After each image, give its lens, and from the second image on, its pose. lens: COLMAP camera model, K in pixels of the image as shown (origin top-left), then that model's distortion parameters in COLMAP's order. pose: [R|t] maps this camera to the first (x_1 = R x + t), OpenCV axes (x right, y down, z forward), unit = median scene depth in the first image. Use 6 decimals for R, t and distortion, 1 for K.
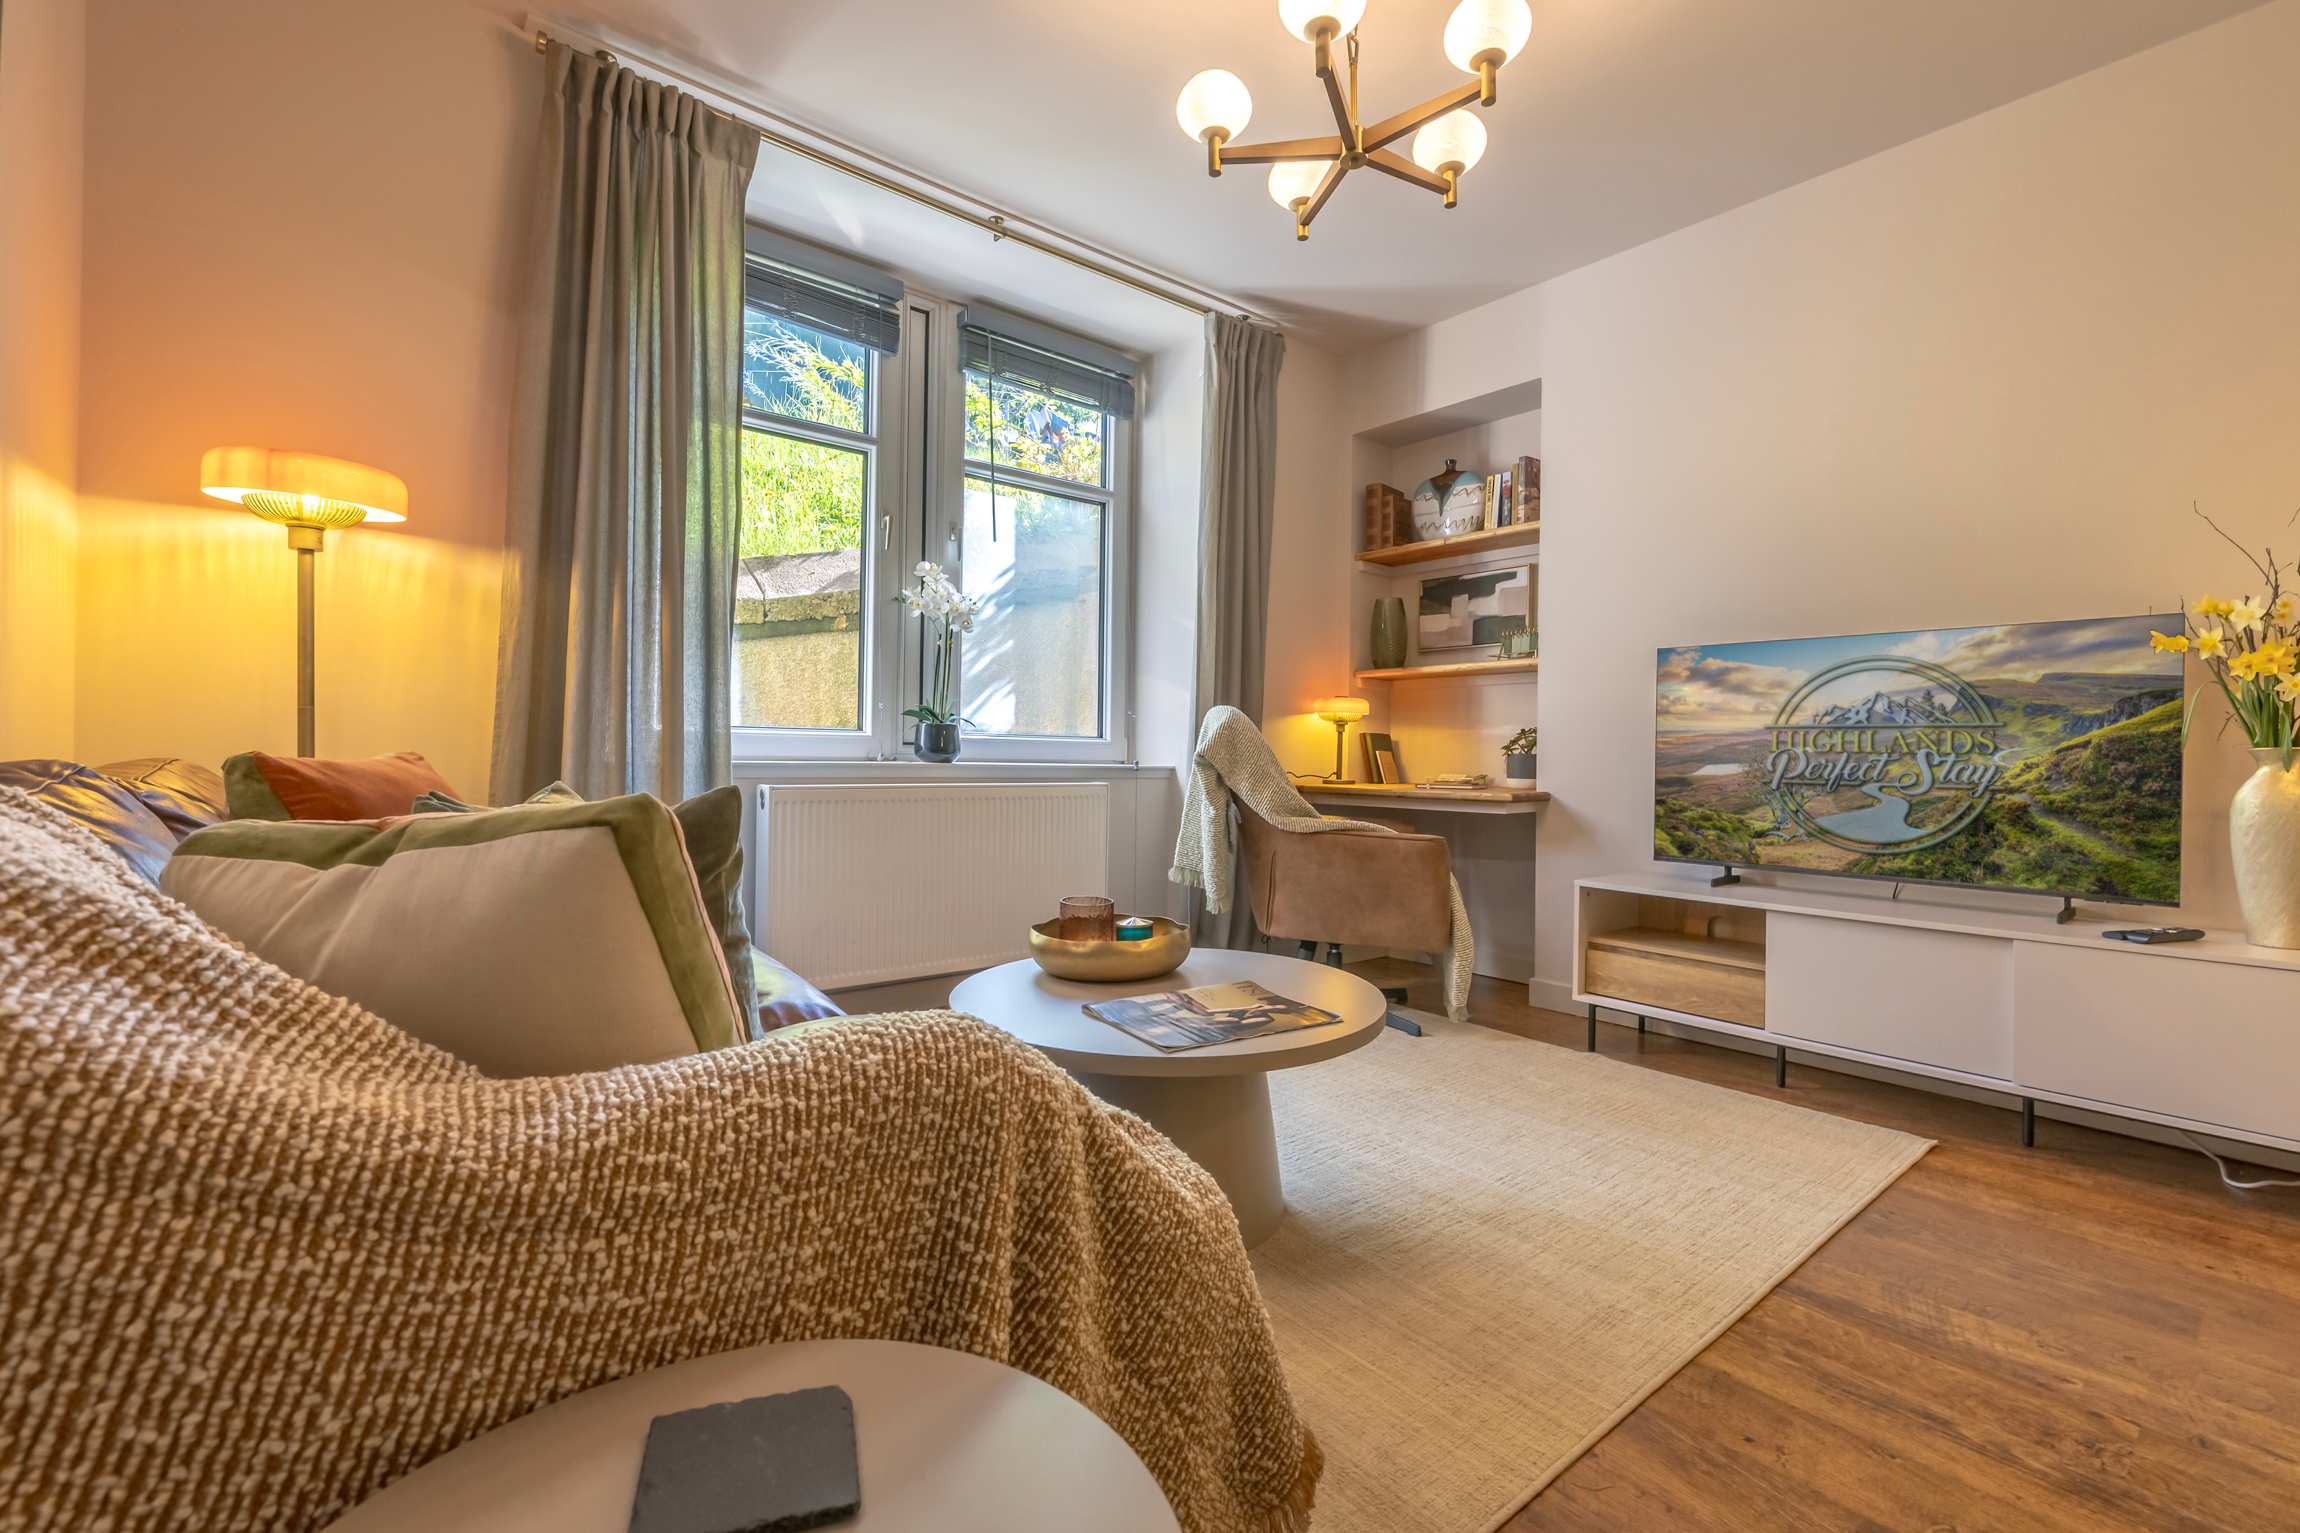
lens RADIAL K [[988.1, 0, 1166.5], [0, 988.1, 754.3], [0, 0, 1]] dist [-0.002302, -0.000055]
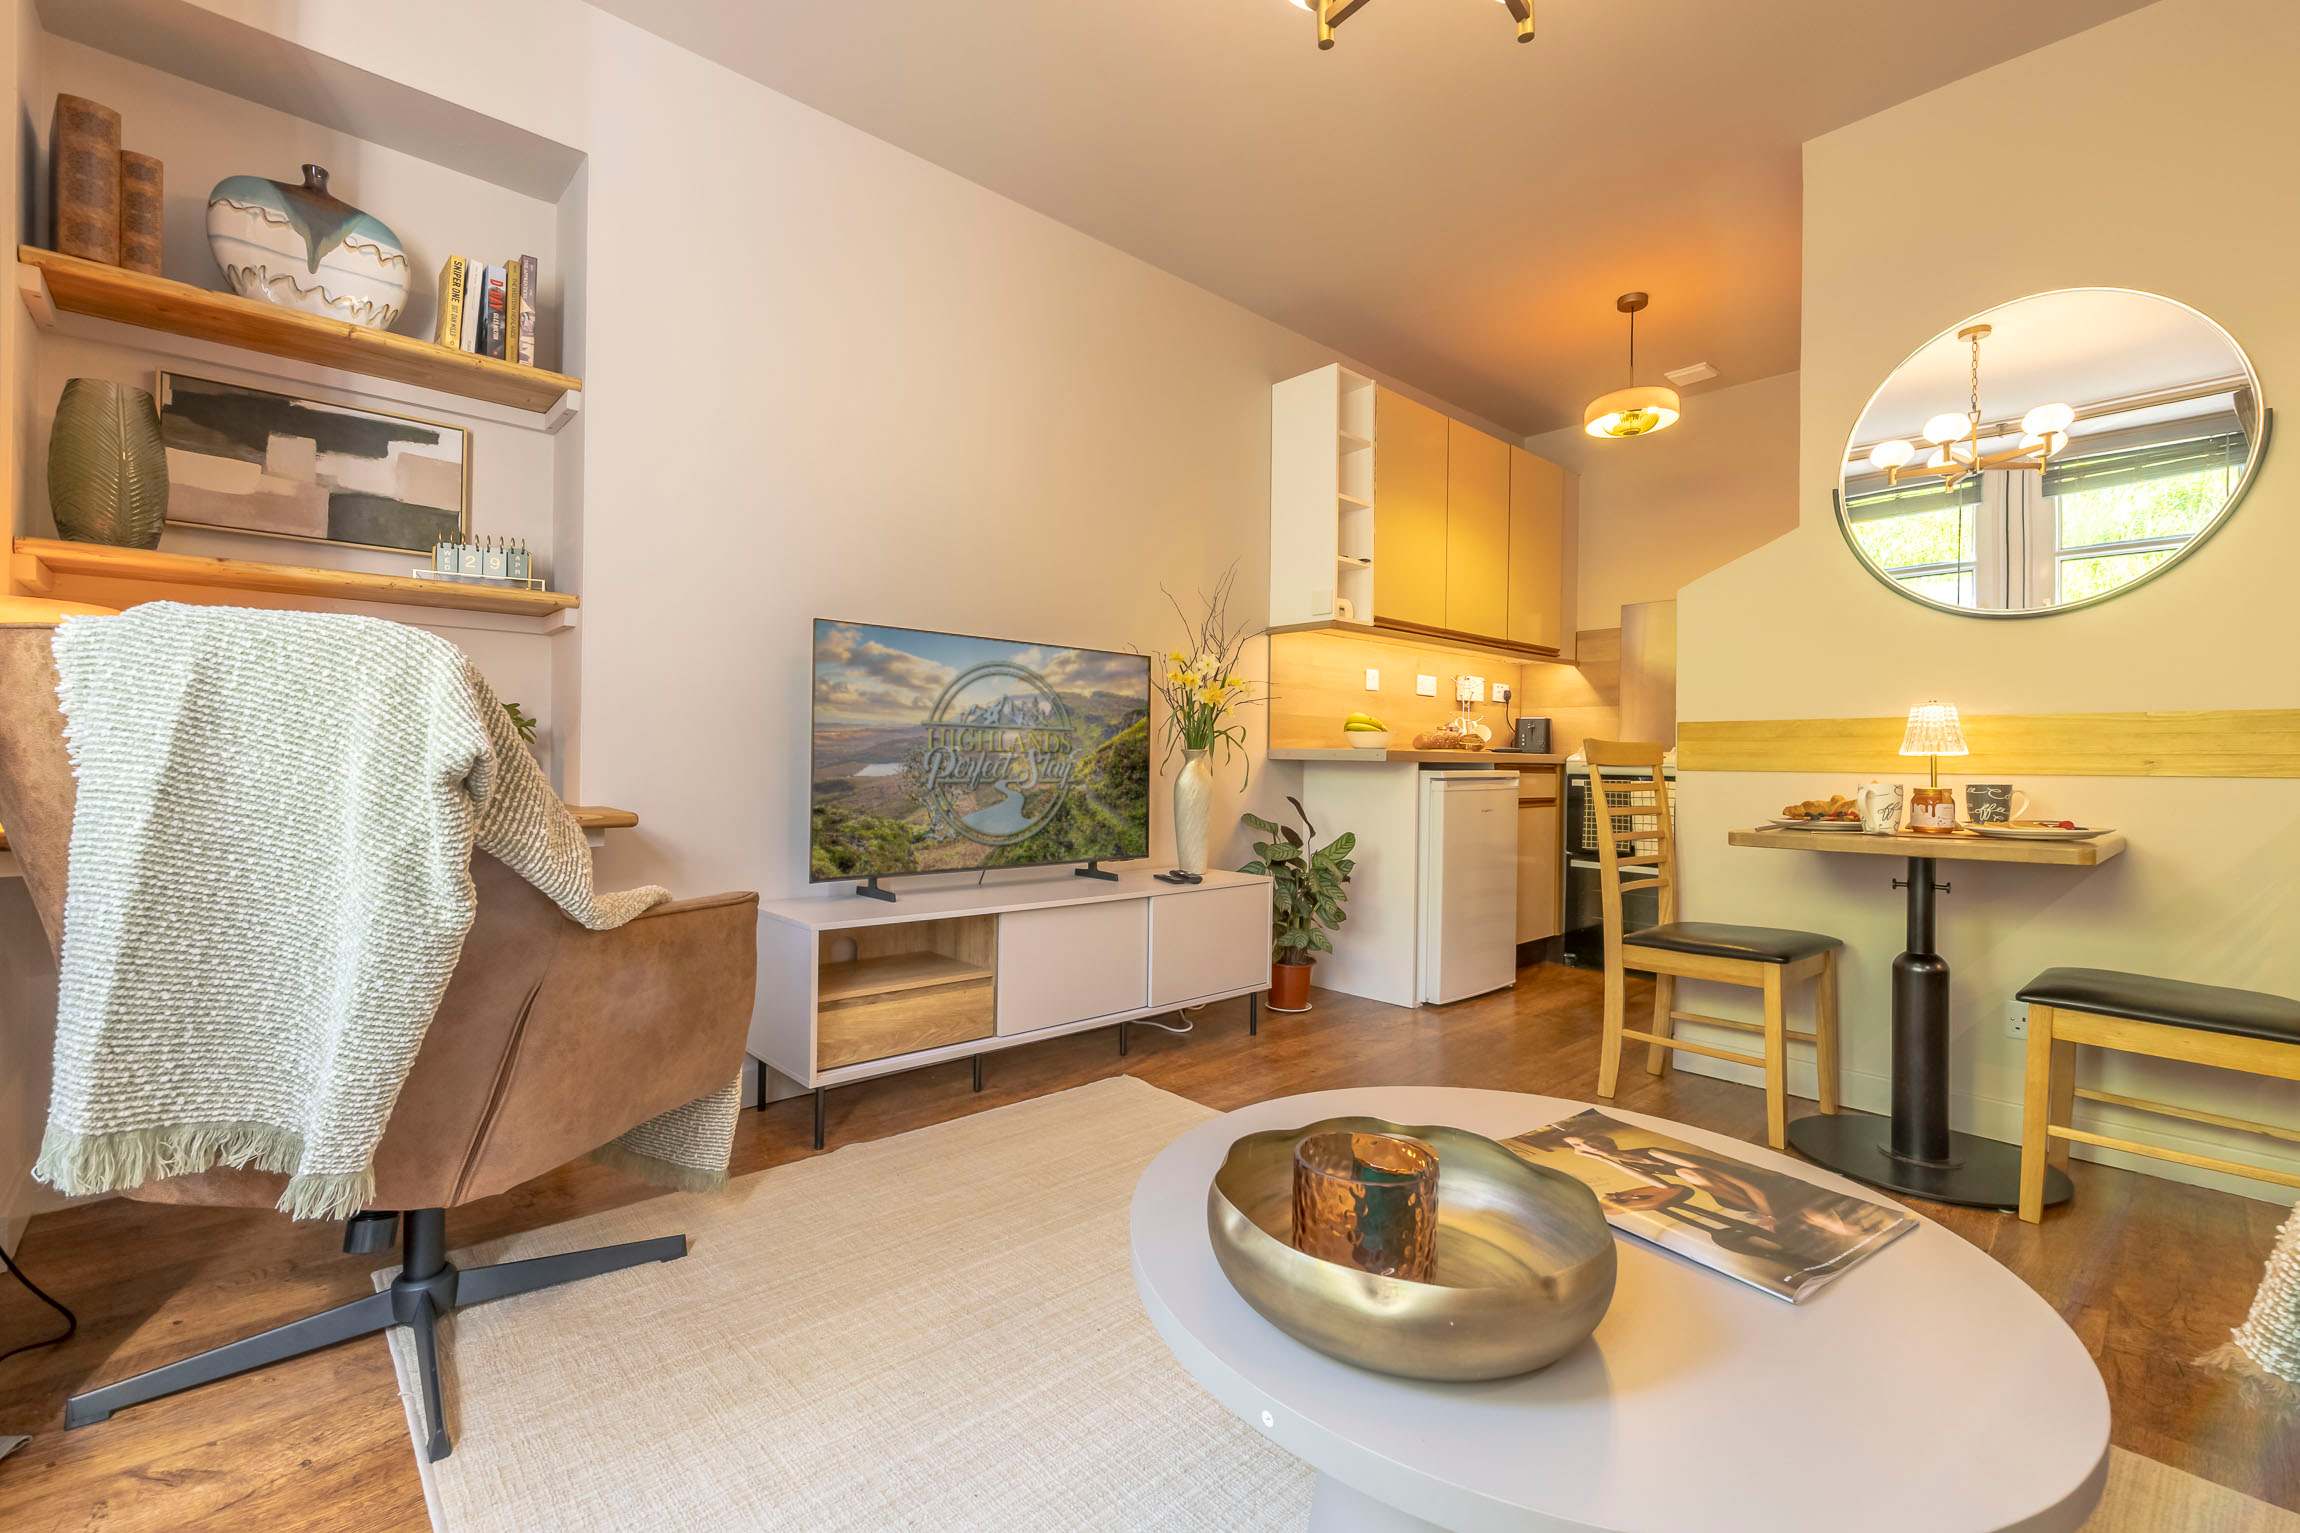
lens RADIAL K [[988.1, 0, 1163.1], [0, 988.1, 763.7], [0, 0, 1]] dist [-0.002302, -0.000055]
pose [[-0.046819, -0.018109, 0.998739, -0.314496], [-0.014032, 0.999749, 0.017470, -0.008284], [-0.998805, -0.013197, -0.047061, 0.752842]]
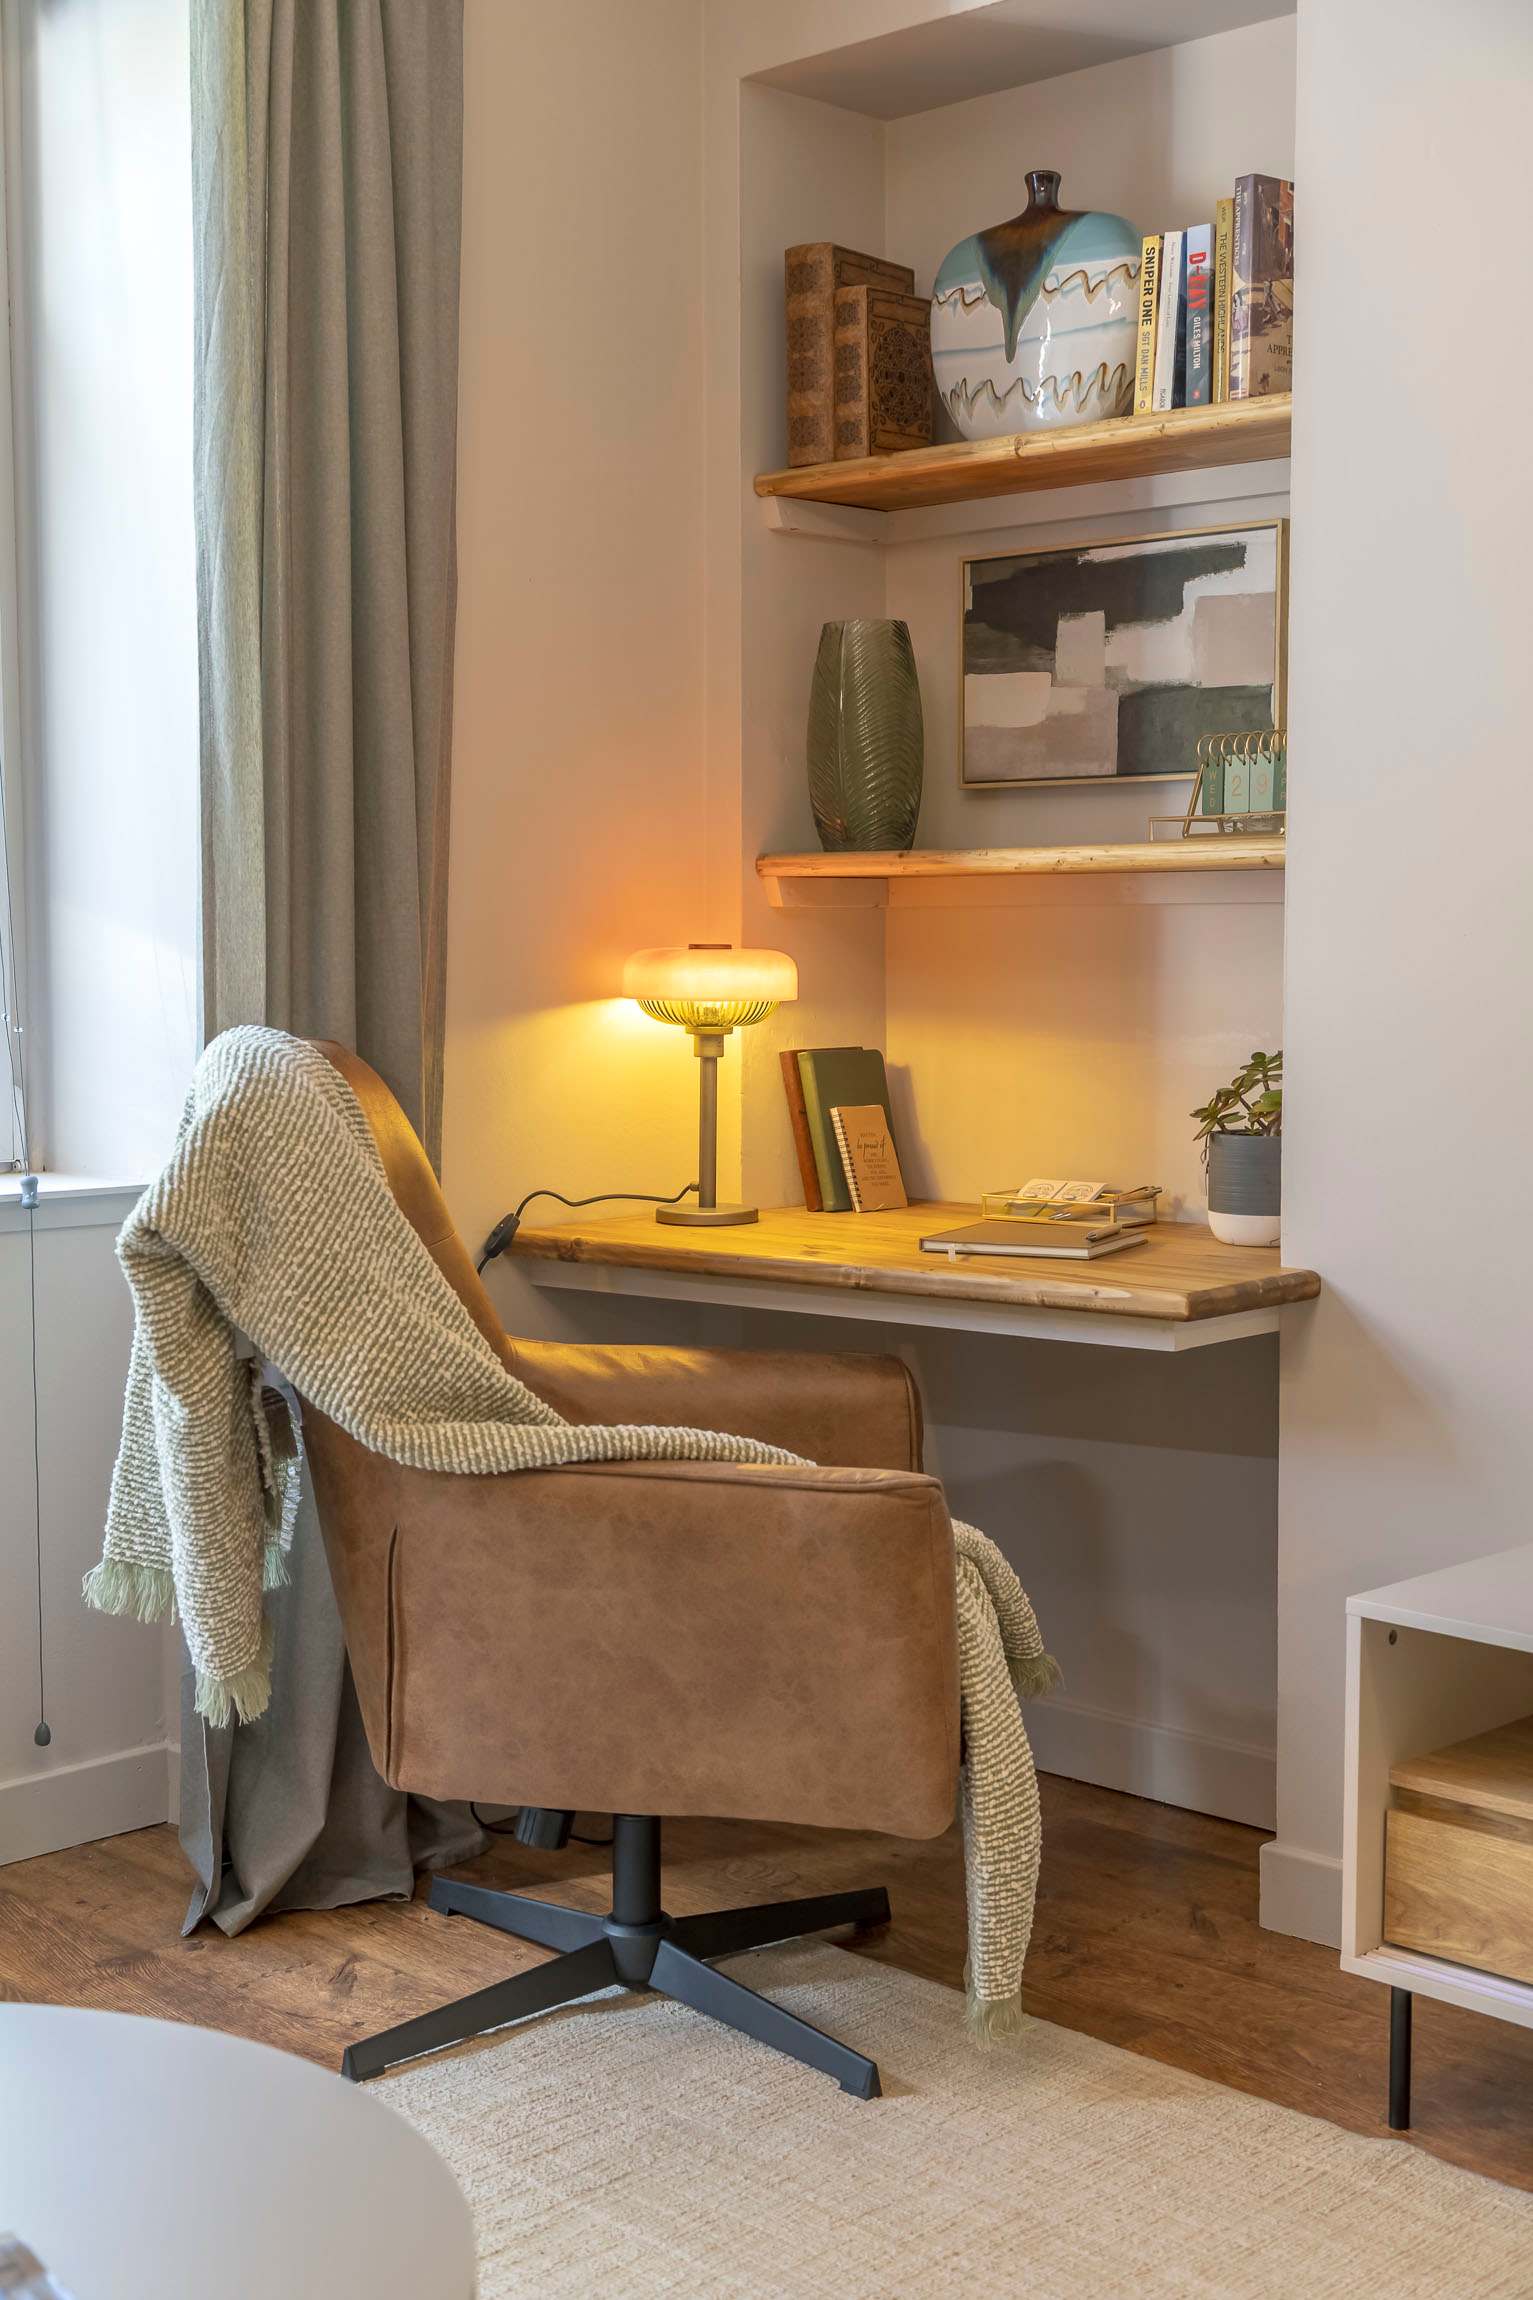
lens RADIAL K [[2833.2, 0, 765.1], [0, 2833.2, 1165.2], [0, 0, 1]] dist [0.029623, 0.000000]
pose [[0.995575, -0.025368, 0.090477, 0.146875], [0.017284, 0.995879, 0.089031, -0.090548], [-0.092363, -0.087074, 0.991911, 0.131182]]
